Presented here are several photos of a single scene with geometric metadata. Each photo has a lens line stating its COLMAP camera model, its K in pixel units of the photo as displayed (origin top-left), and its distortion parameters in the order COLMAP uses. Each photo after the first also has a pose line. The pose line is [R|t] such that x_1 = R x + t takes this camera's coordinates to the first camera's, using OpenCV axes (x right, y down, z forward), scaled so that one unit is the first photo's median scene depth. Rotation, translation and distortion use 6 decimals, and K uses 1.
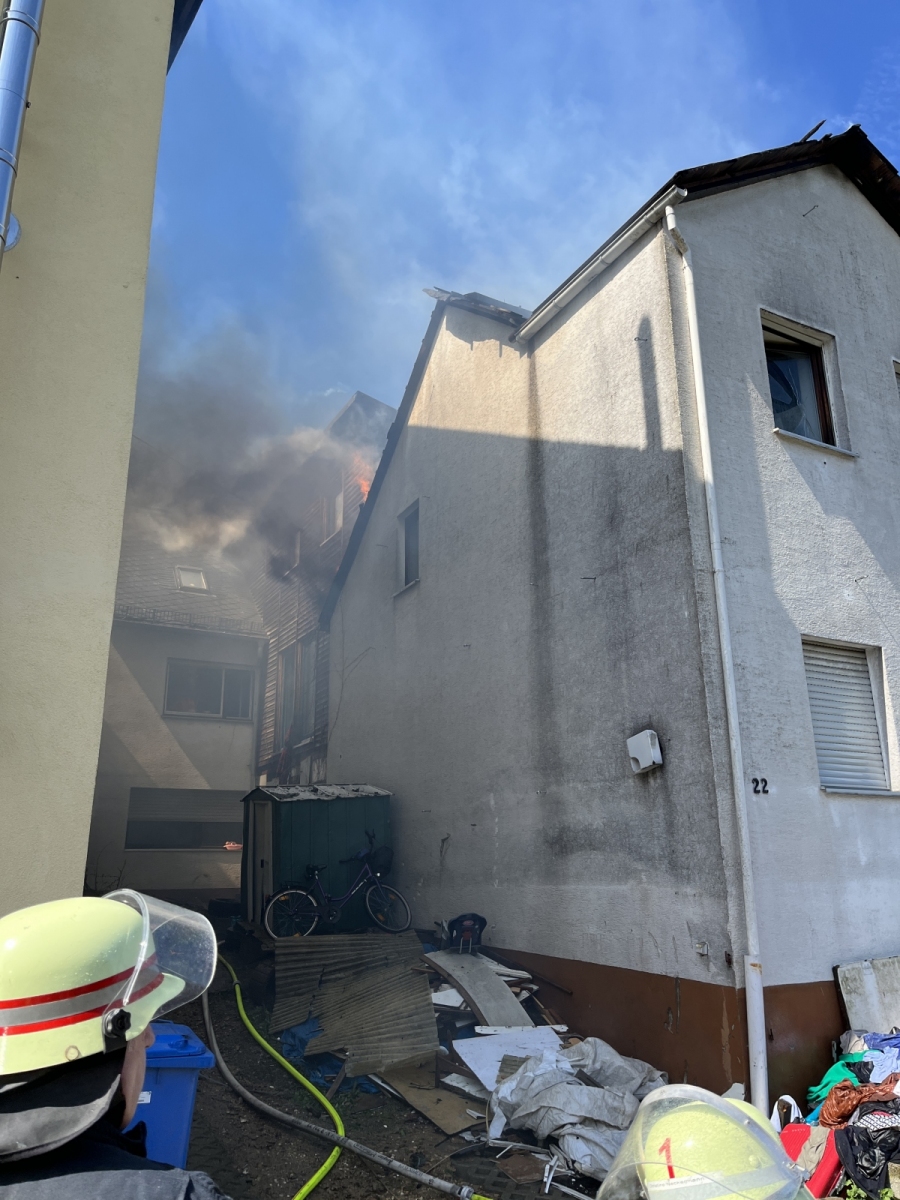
lens RADIAL K [[907.4, 0, 445.1], [0, 907.4, 605.0], [0, 0, 1]] dist [0.064529, -0.090789]
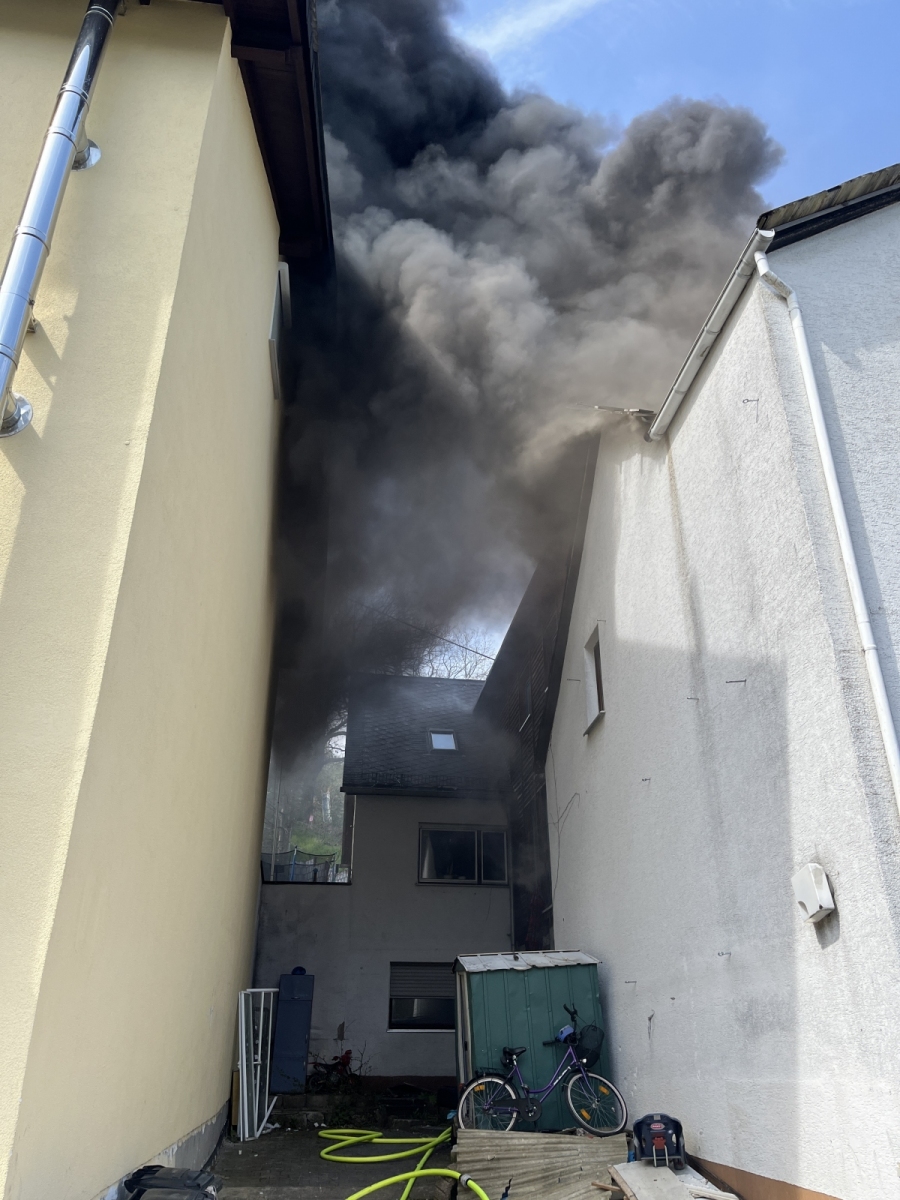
lens RADIAL K [[907.4, 0, 445.6], [0, 907.4, 601.3], [0, 0, 1]] dist [0.064529, -0.090789]
pose [[0.932432, -0.153072, -0.327322, 0.186472], [0.093158, 0.977053, -0.191542, 0.032859], [0.349131, 0.148108, 0.925296, 0.114958]]
